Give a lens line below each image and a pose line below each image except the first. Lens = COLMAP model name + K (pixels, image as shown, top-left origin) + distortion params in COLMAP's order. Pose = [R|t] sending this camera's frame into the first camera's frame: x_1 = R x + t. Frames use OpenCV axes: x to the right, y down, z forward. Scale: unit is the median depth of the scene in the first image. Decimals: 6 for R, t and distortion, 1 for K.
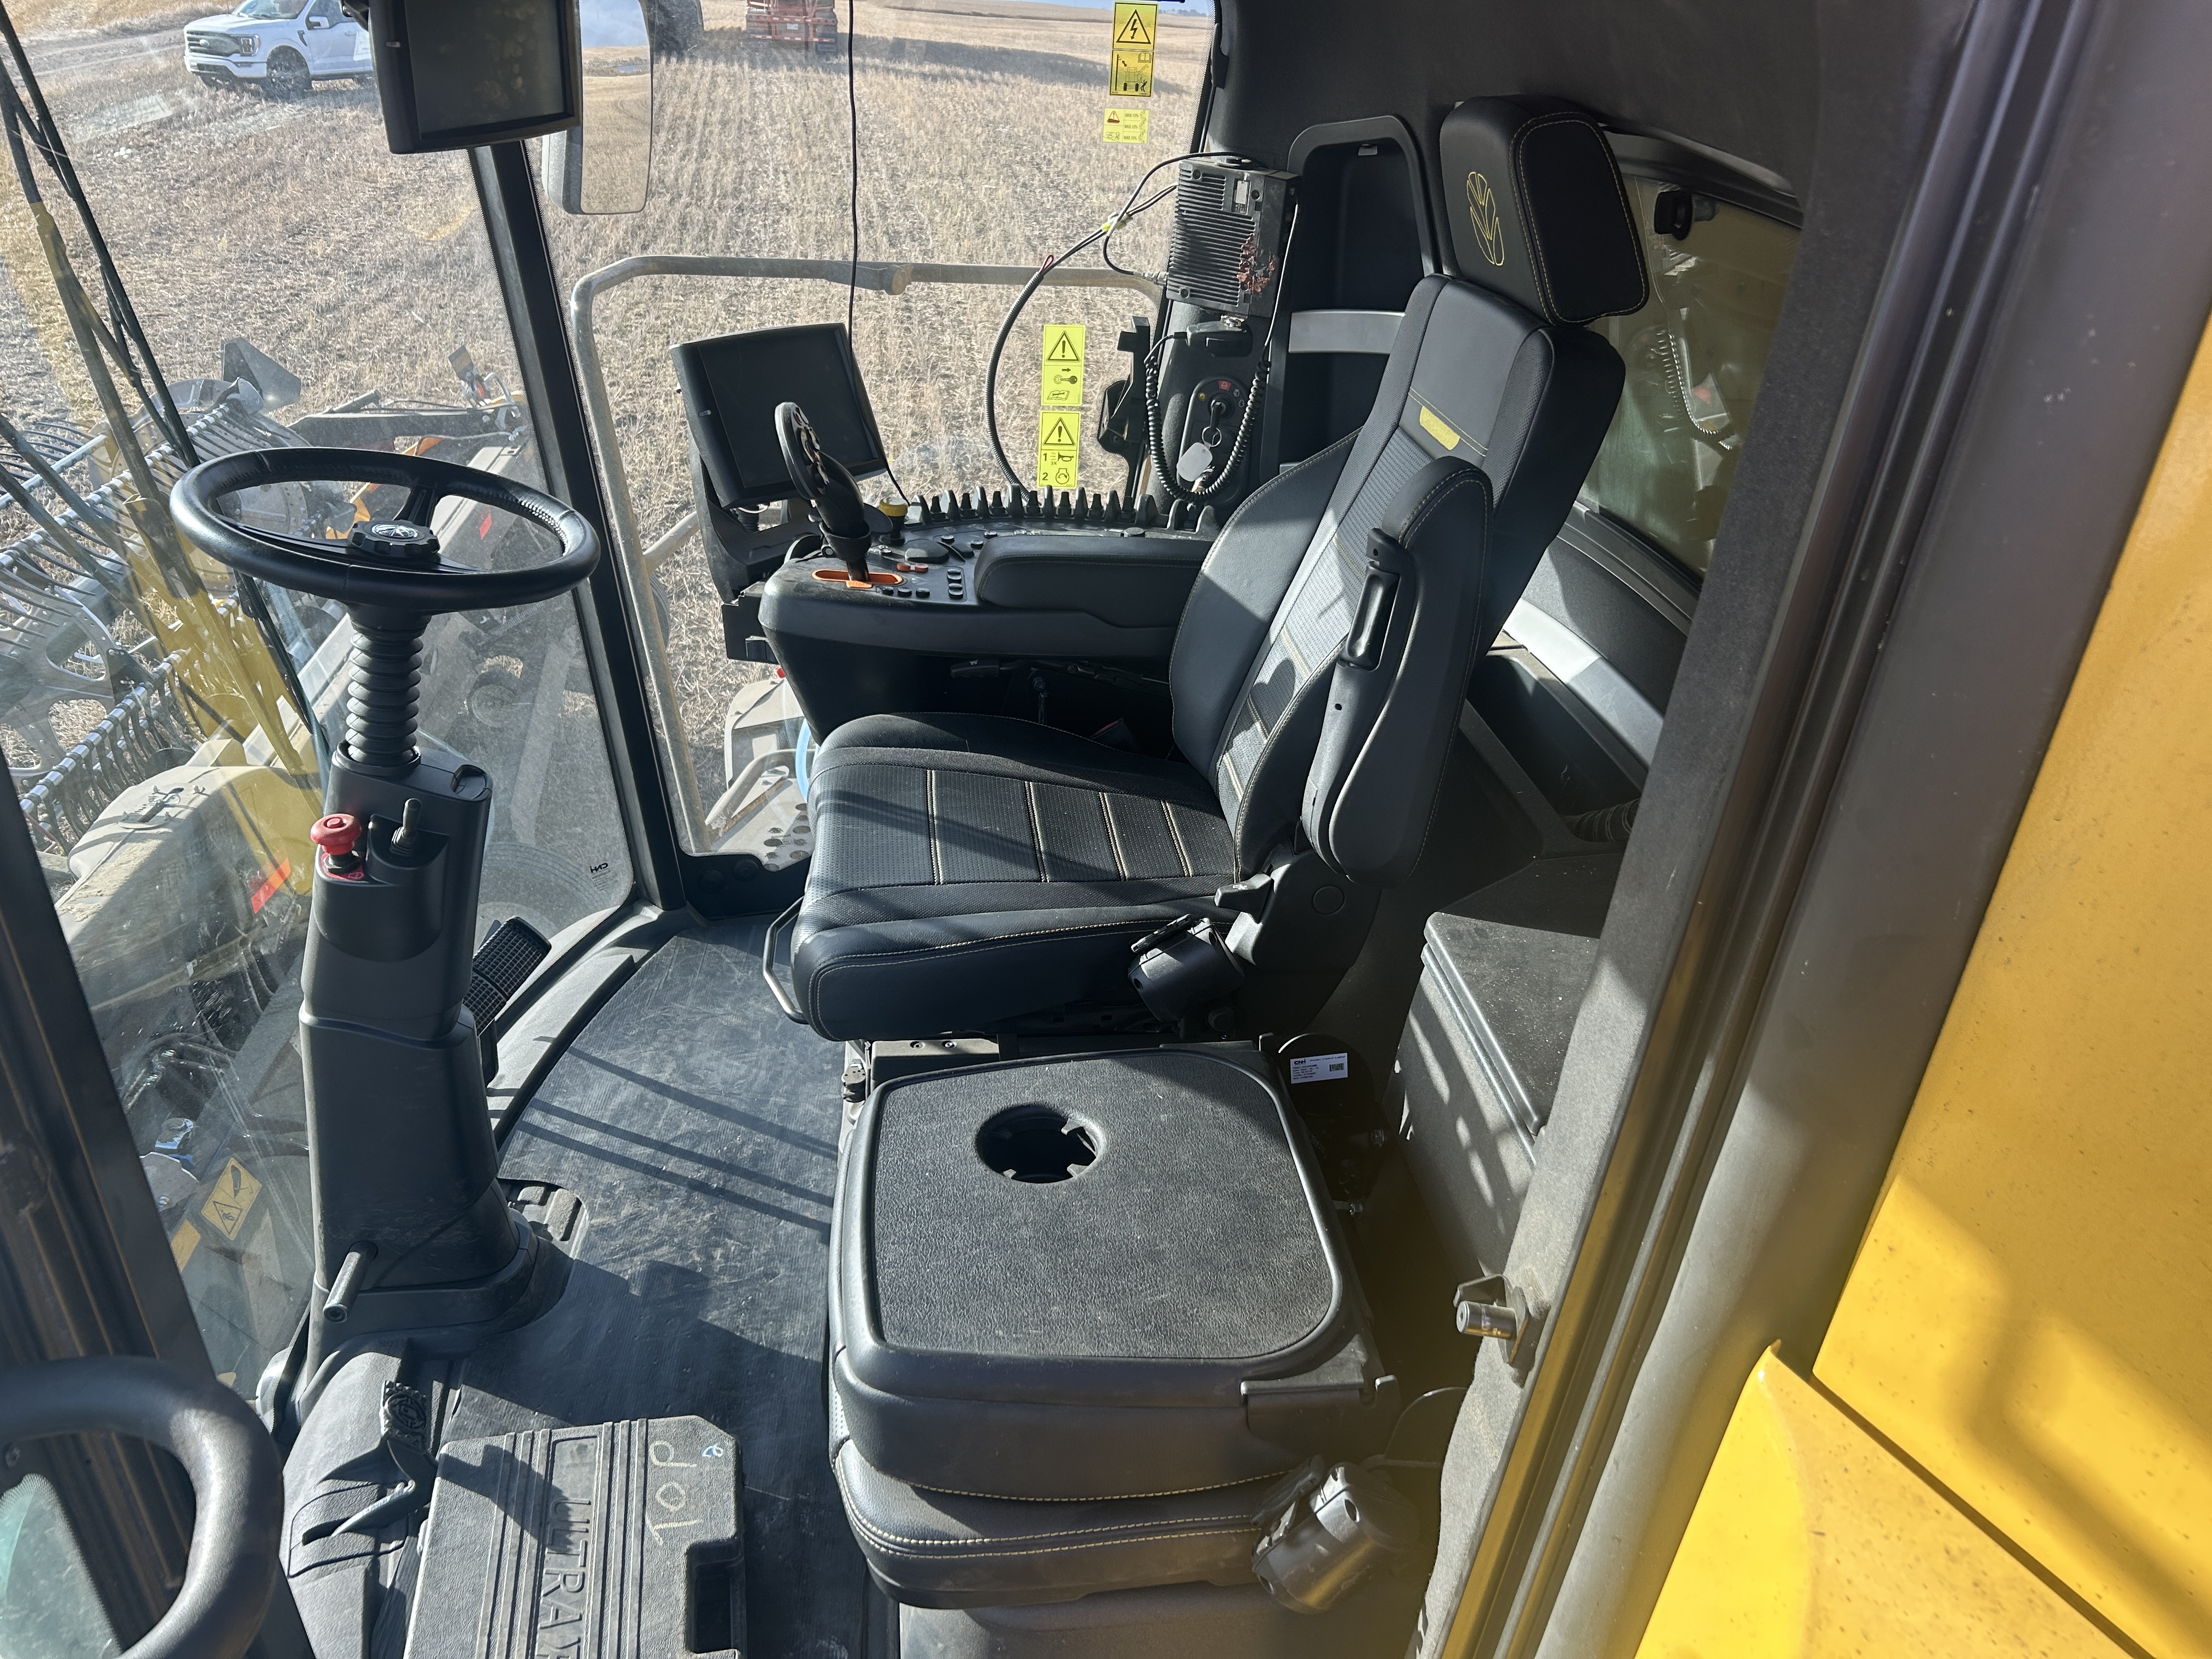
lens RADIAL K [[1664.4, 0, 1089.9], [0, 1664.4, 826.6], [0, 0, 1]] dist [0.035135, -0.038966]
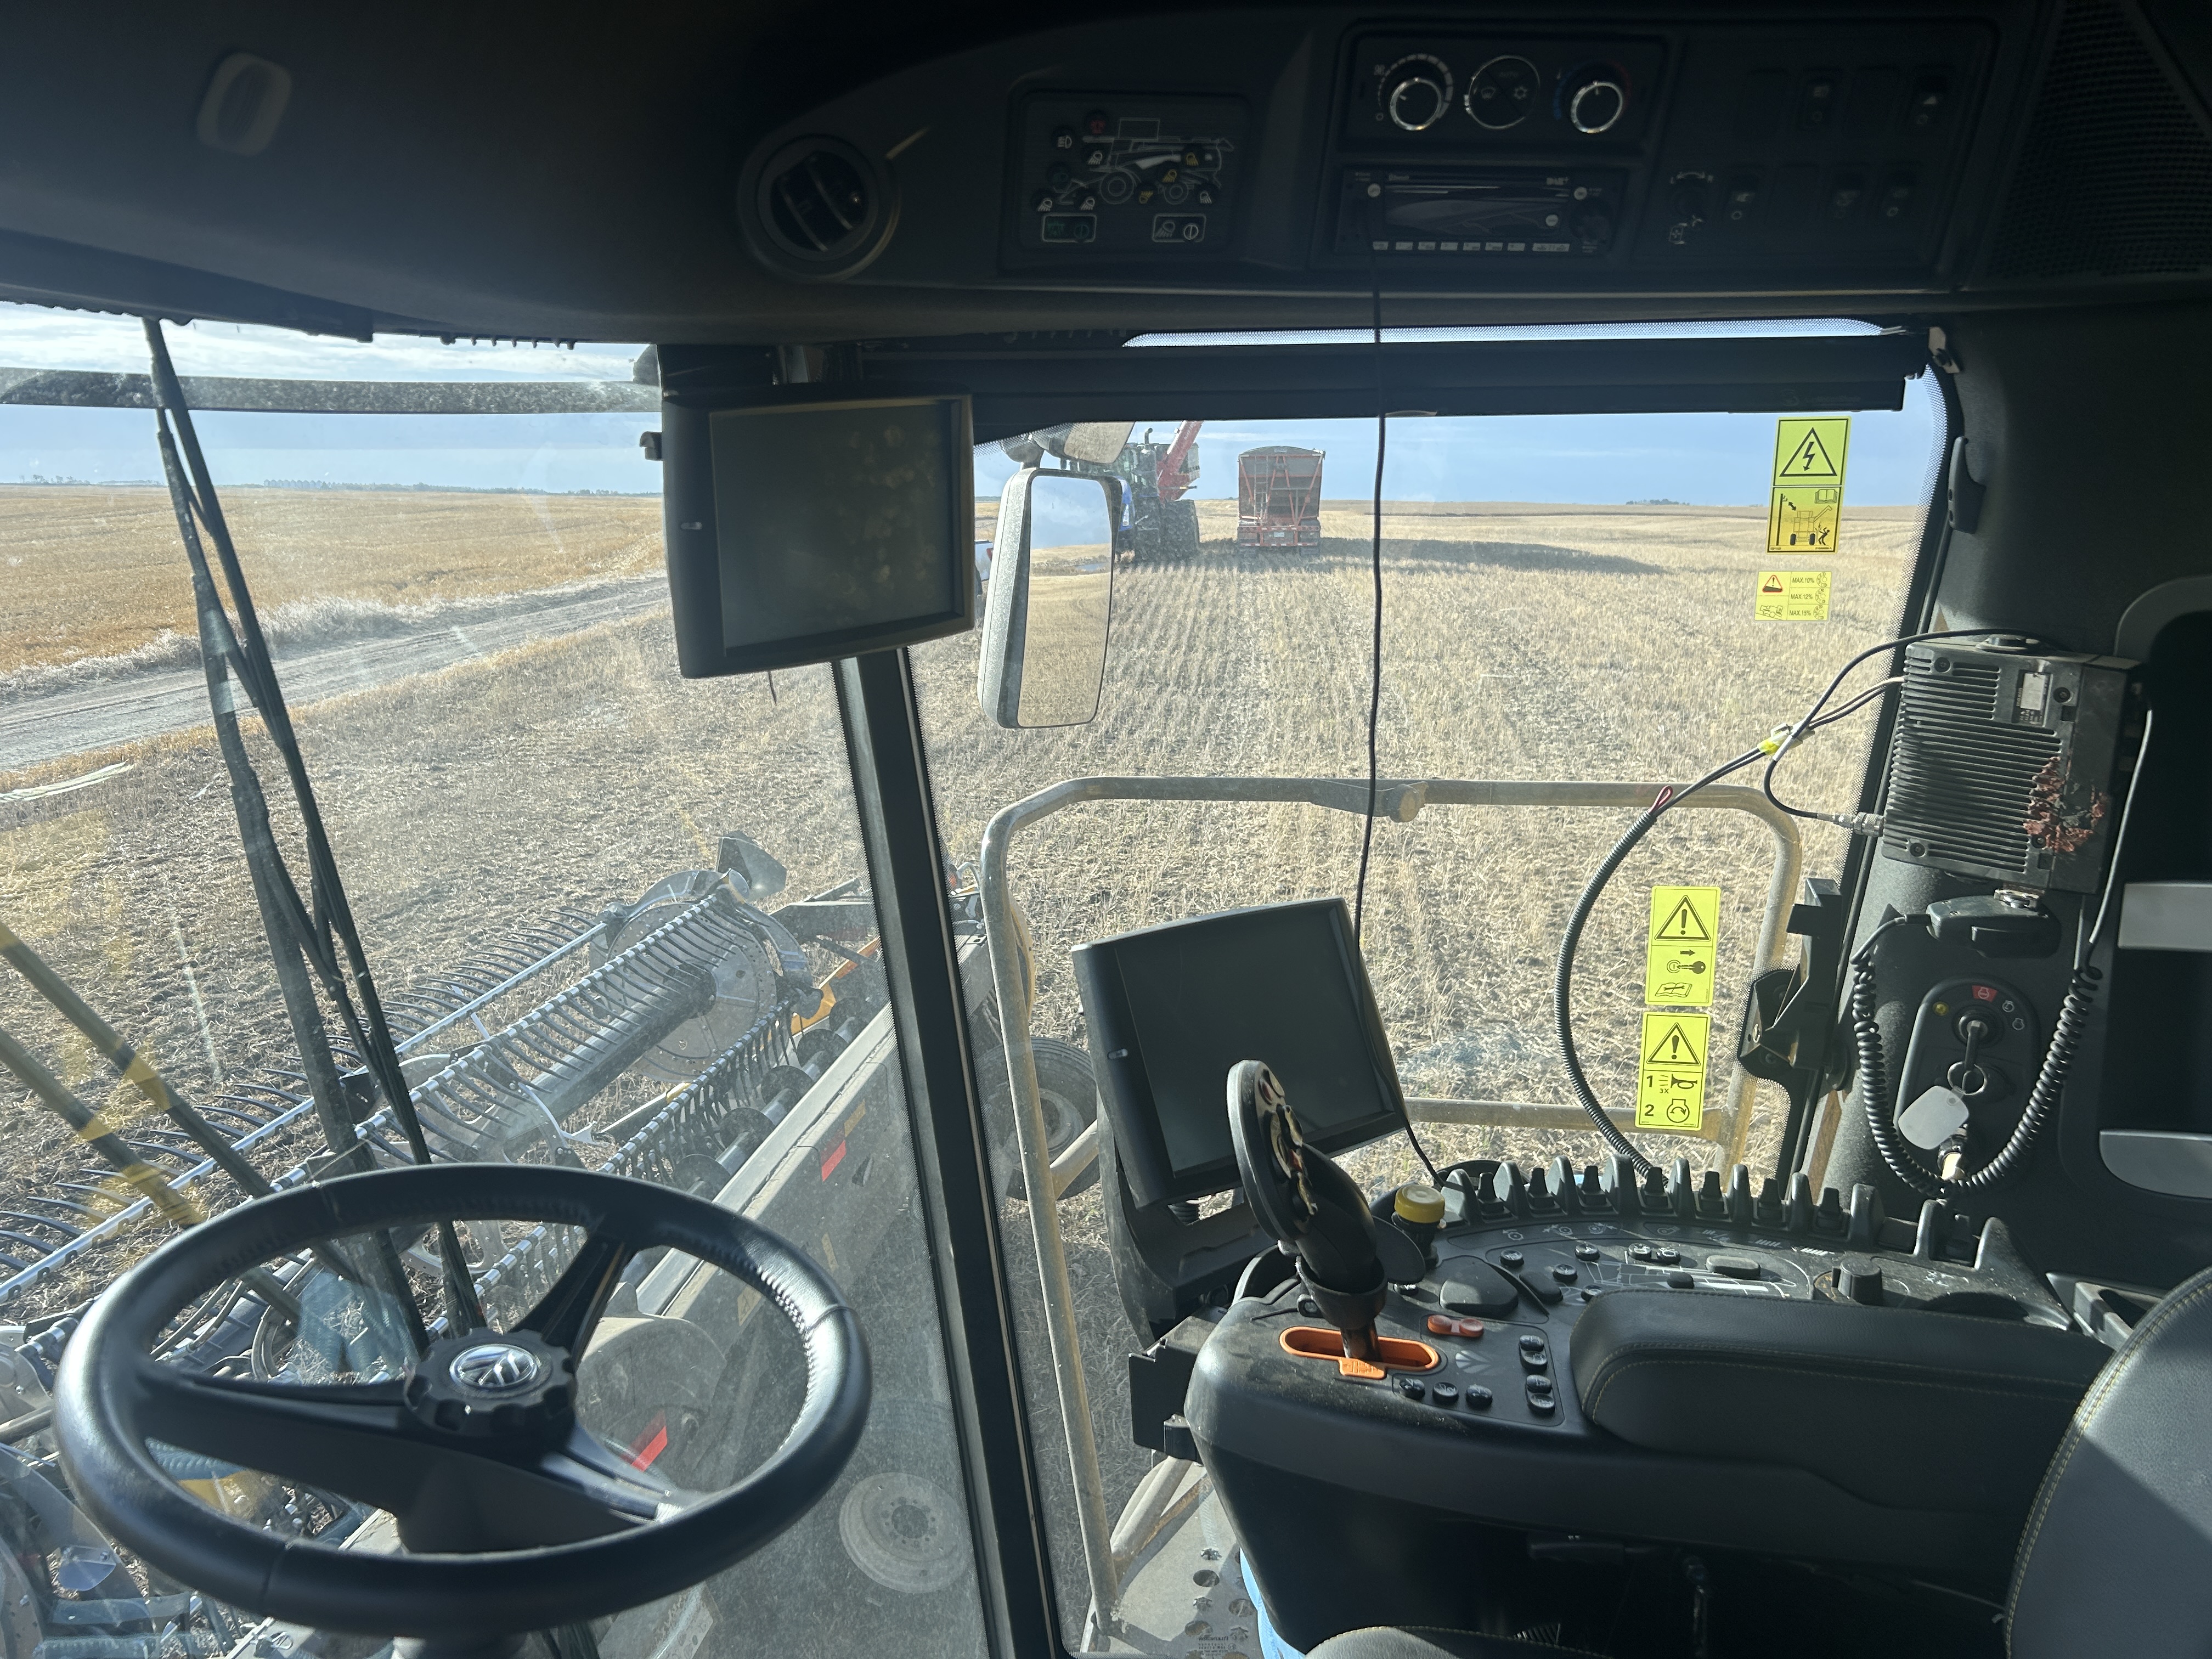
lens RADIAL K [[1664.4, 0, 1105.6], [0, 1664.4, 828.3], [0, 0, 1]] dist [0.035135, -0.038966]
pose [[0.964907, -0.004606, -0.262553, -0.058742], [-0.065750, 0.963759, -0.258543, -0.135387], [0.254229, 0.266733, 0.929635, 0.325665]]
